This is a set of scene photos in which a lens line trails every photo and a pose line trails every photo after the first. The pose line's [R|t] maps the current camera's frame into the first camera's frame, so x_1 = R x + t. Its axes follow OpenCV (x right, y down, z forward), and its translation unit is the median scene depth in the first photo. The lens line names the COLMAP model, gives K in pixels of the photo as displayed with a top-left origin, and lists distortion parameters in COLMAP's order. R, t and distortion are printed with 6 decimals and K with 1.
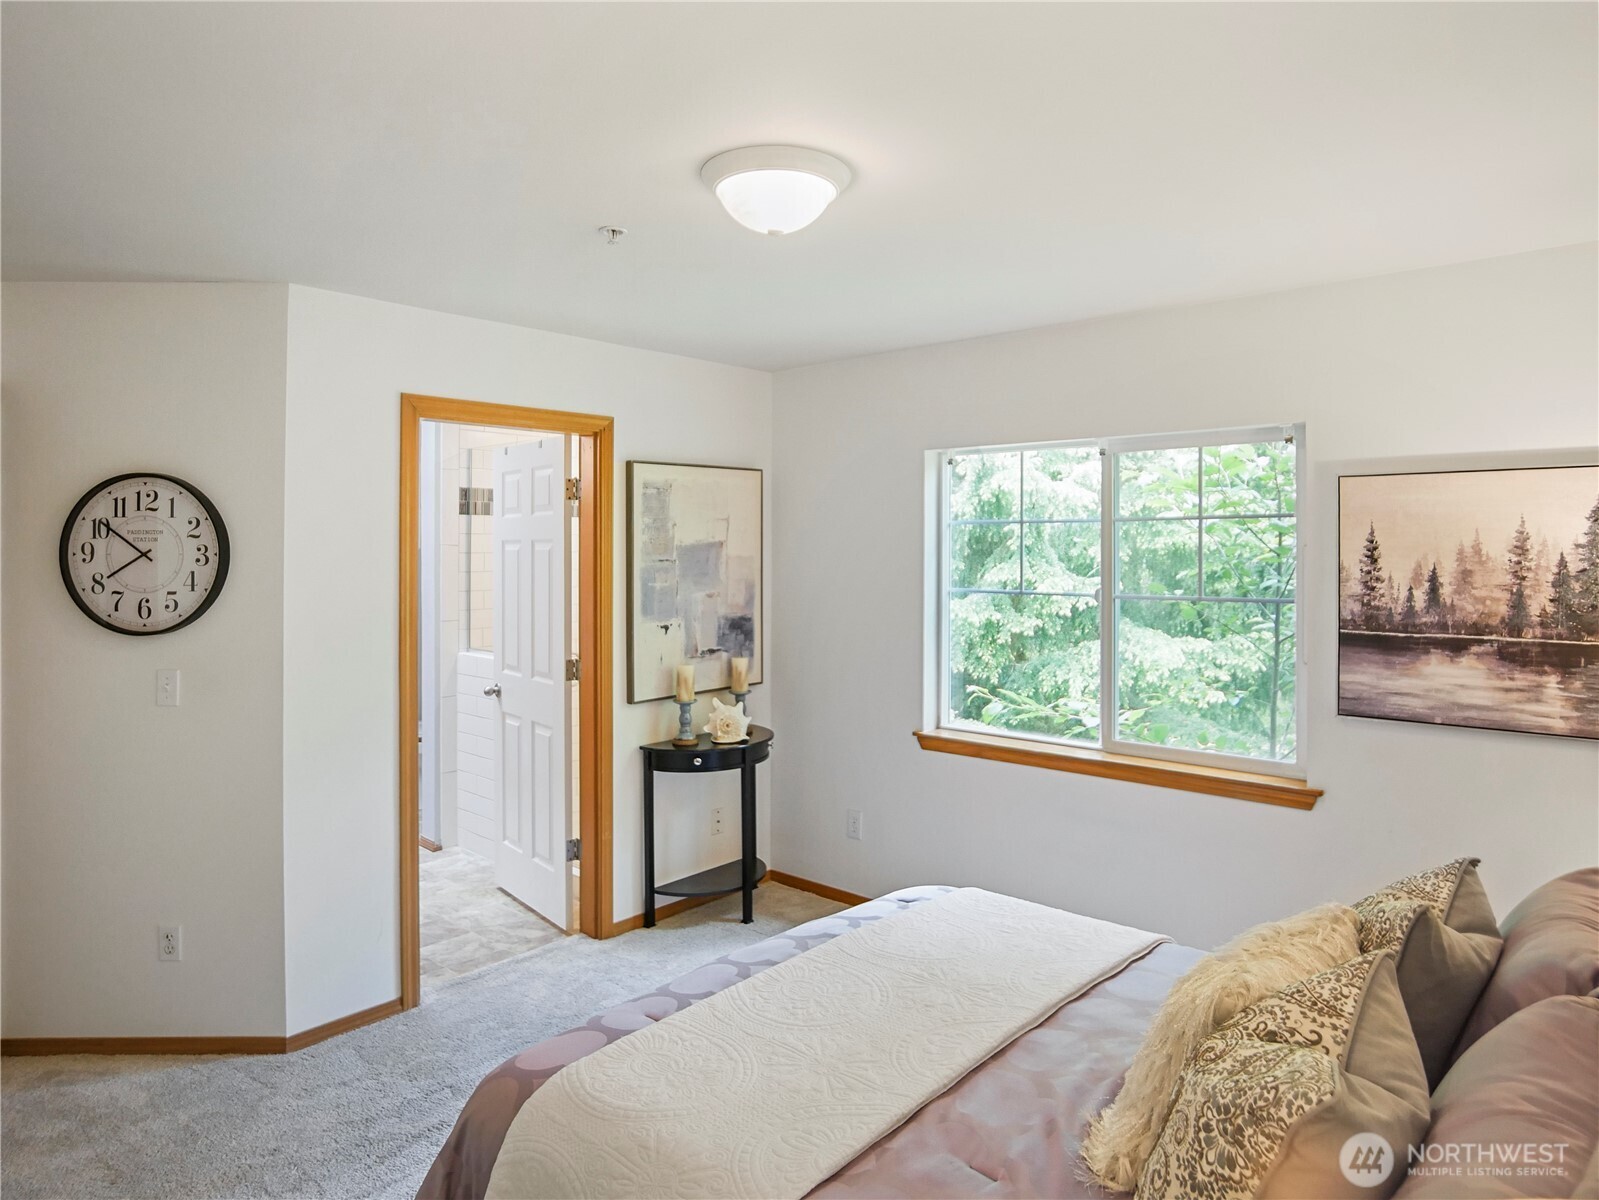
lens RADIAL K [[996.6, 0, 792.3], [0, 996.6, 547.1], [0, 0, 1]] dist [-0.024721, 0.000166]
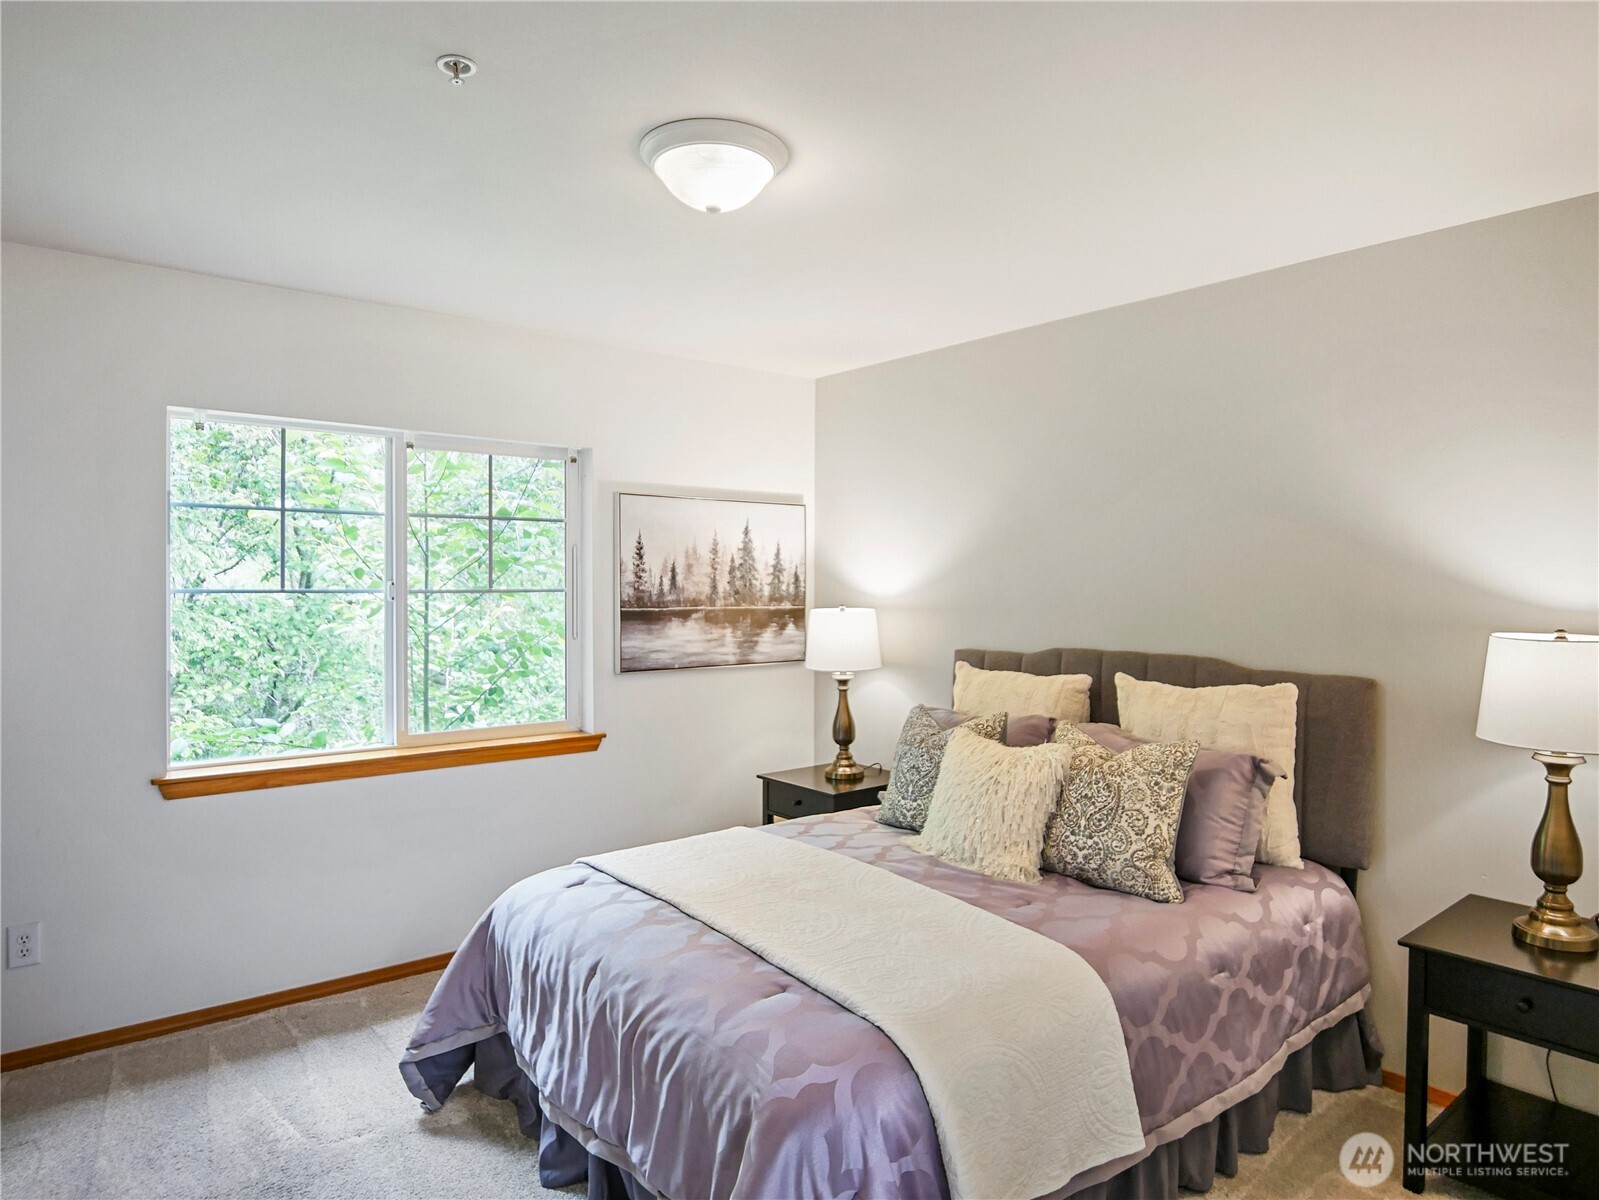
lens RADIAL K [[996.6, 0, 802.6], [0, 996.6, 604.5], [0, 0, 1]] dist [-0.024721, 0.000166]
pose [[0.147009, -0.016747, 0.988993, -0.779640], [-0.002324, 0.999848, 0.017277, 0.057152], [-0.989132, -0.004838, 0.146948, 0.590645]]
